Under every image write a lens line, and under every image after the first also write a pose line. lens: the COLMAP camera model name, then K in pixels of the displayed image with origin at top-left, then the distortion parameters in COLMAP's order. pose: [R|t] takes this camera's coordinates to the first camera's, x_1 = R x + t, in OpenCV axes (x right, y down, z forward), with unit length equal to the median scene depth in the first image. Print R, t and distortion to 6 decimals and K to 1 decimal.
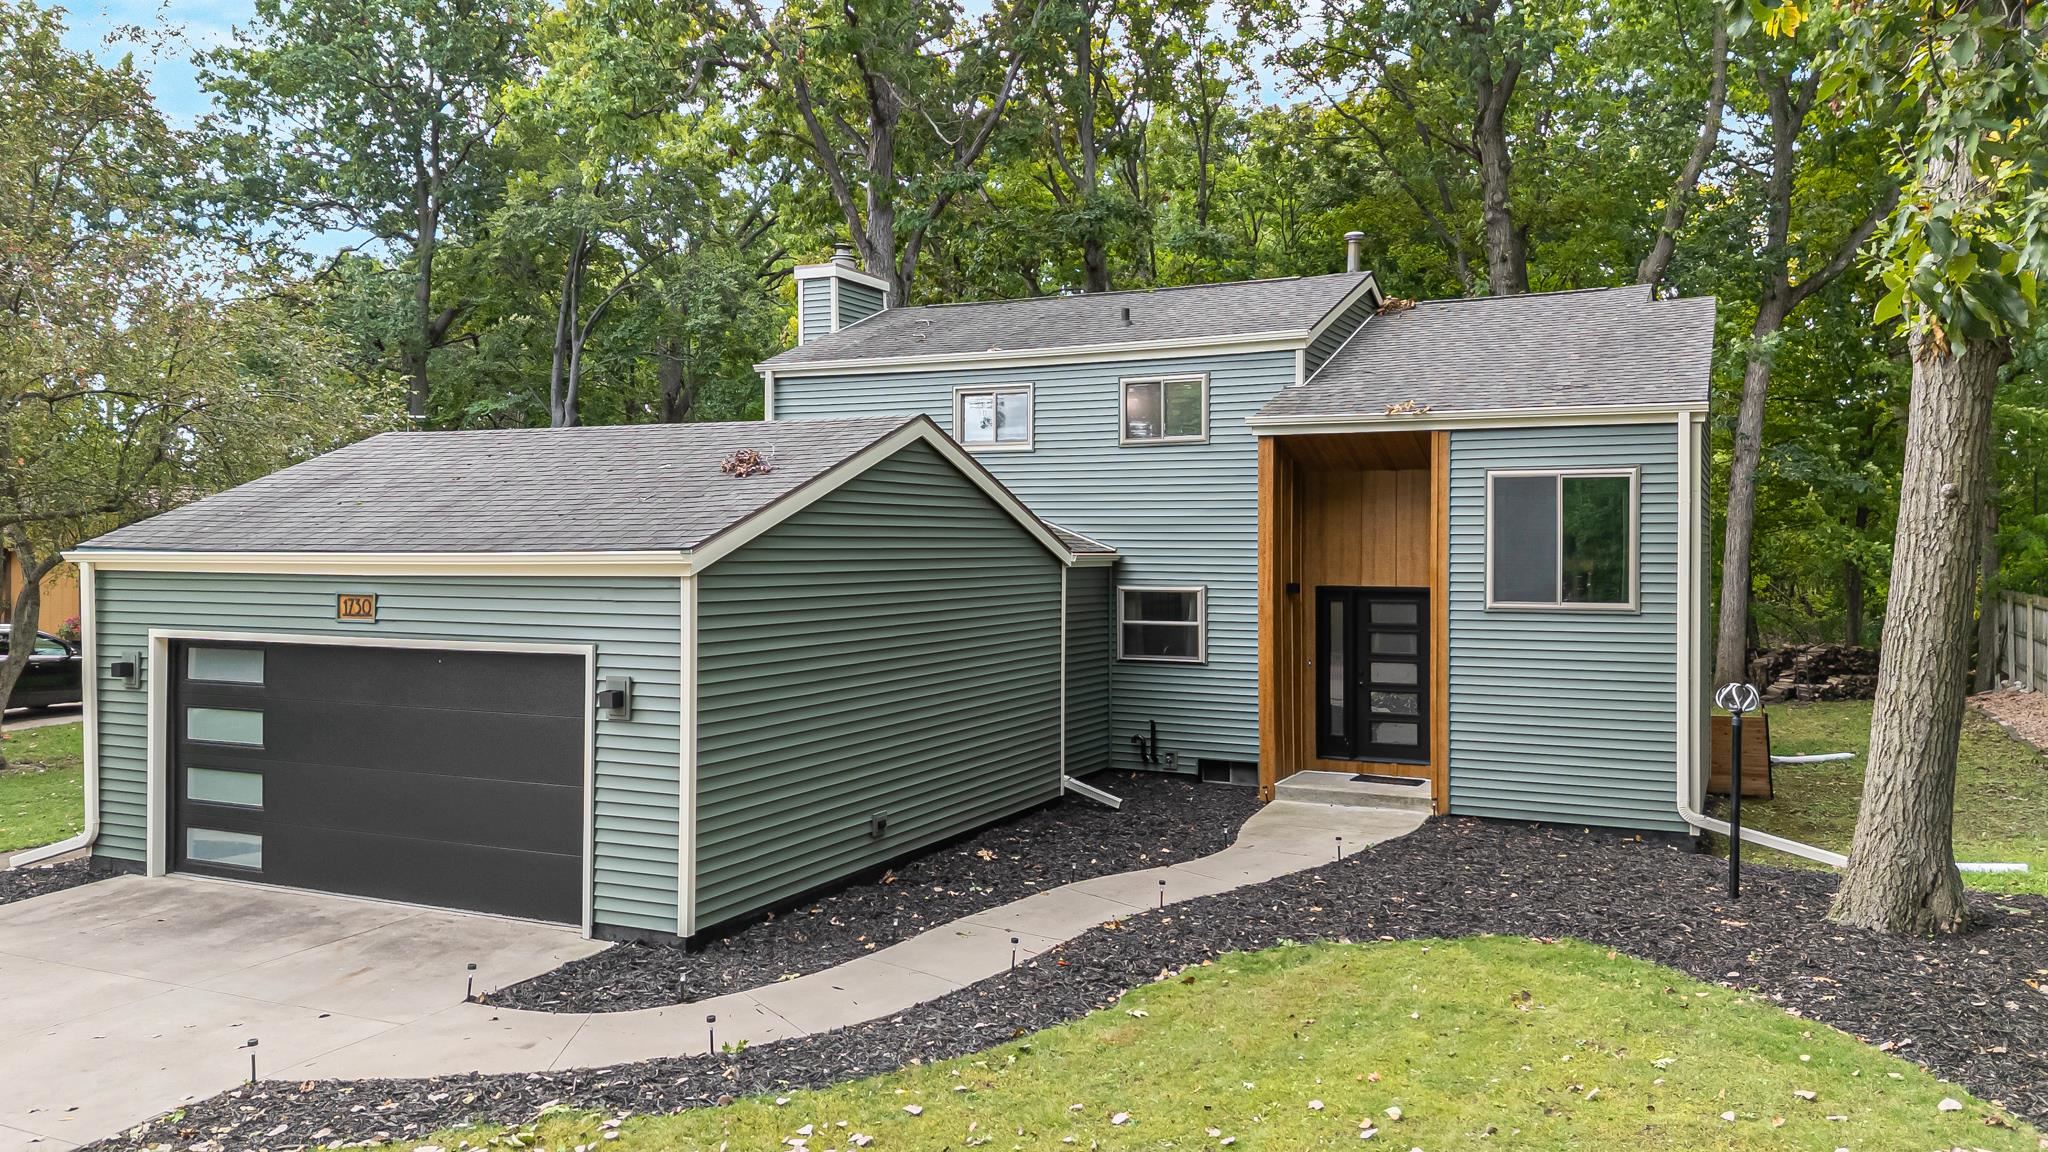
lens RADIAL K [[1521.7, 0, 1024.0], [0, 1521.7, 576.0], [0, 0, 1]] dist [0.039518, -0.001482]
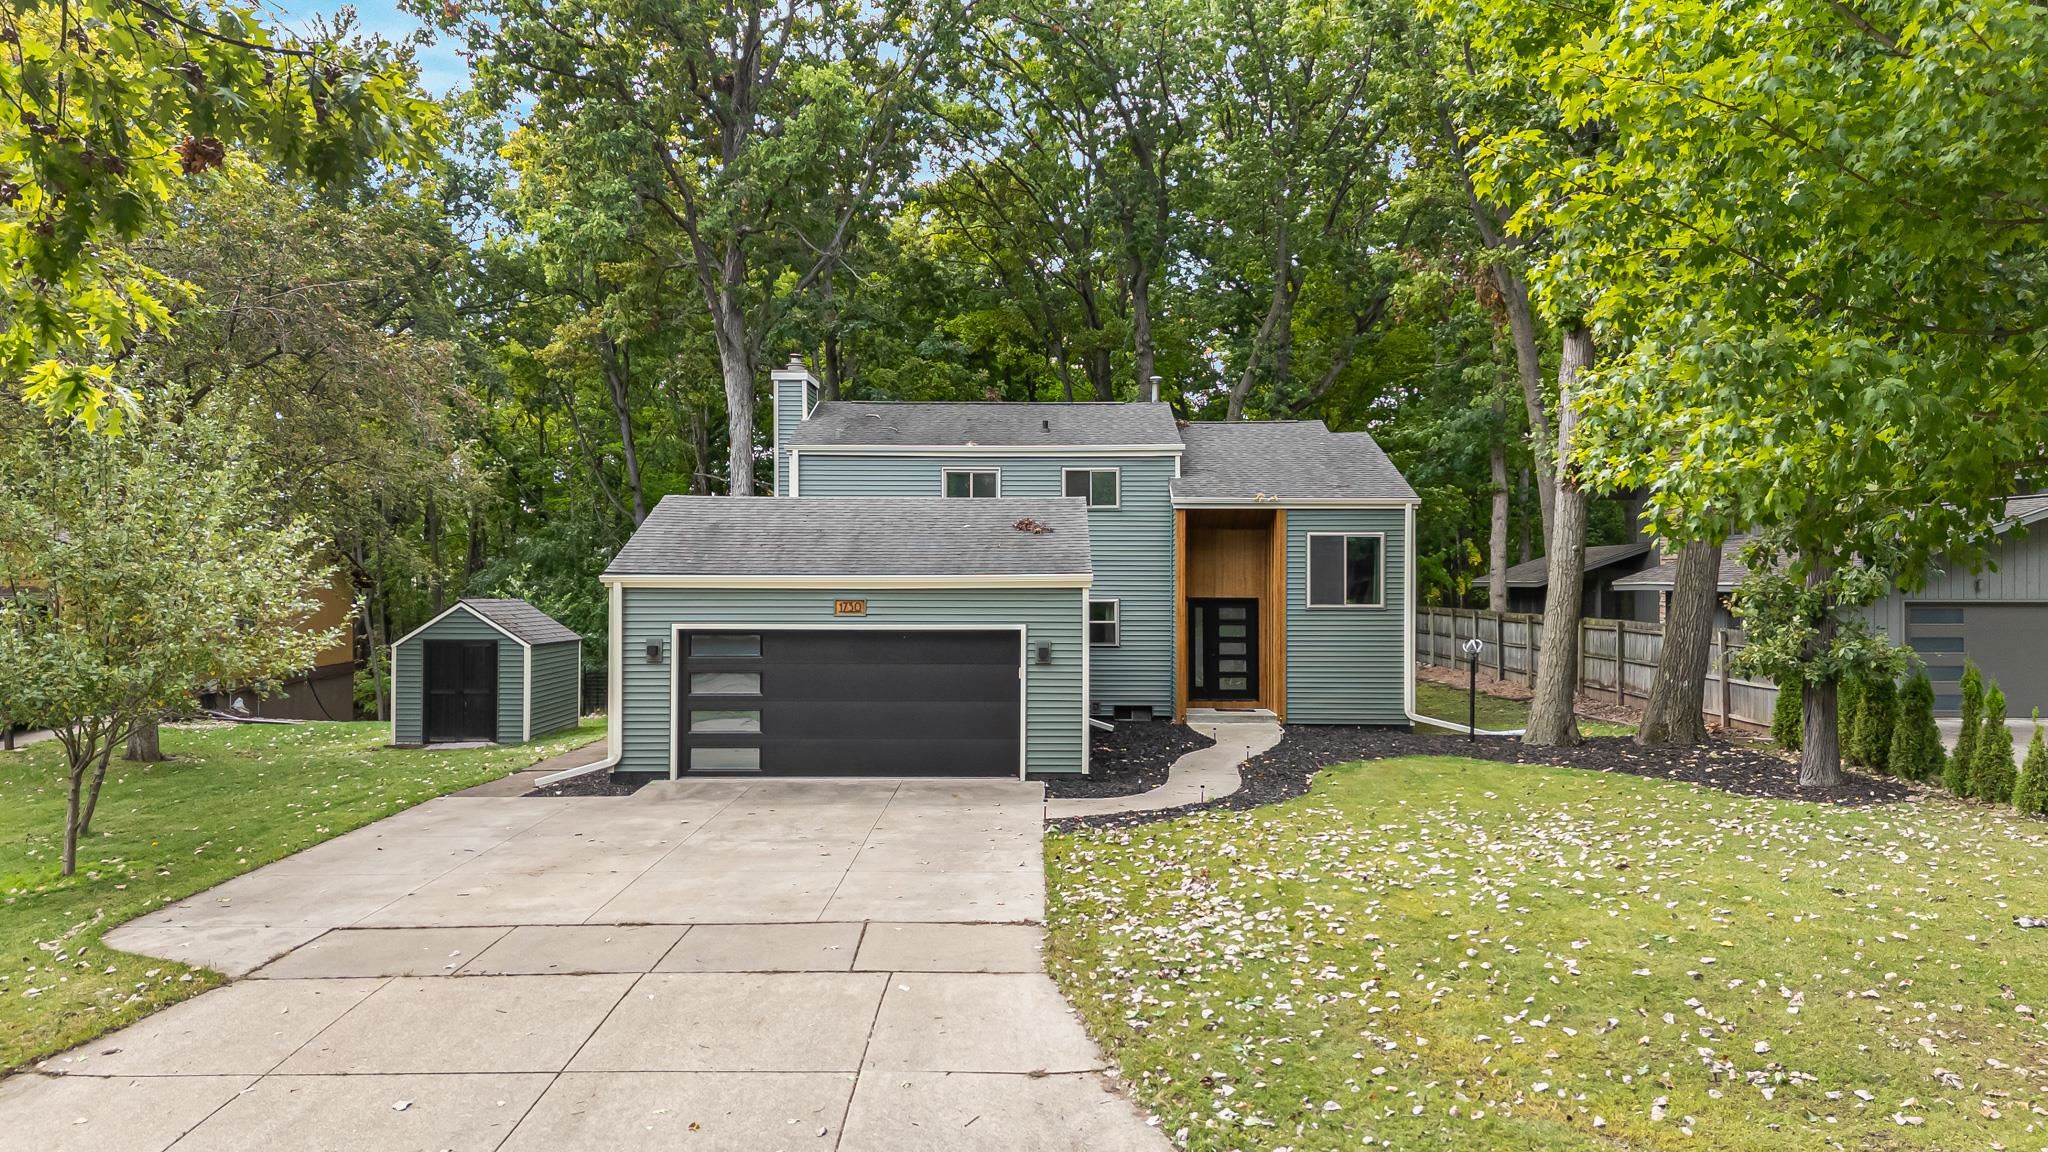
lens RADIAL K [[1534.8, 0, 1024.0], [0, 1534.8, 576.0], [0, 0, 1]] dist [0.066379, -0.002497]
pose [[0.903381, 0.001040, 0.428838, -0.803926], [0.008086, 0.999778, -0.019458, 0.016322], [-0.428763, 0.021046, 0.903172, -0.515786]]
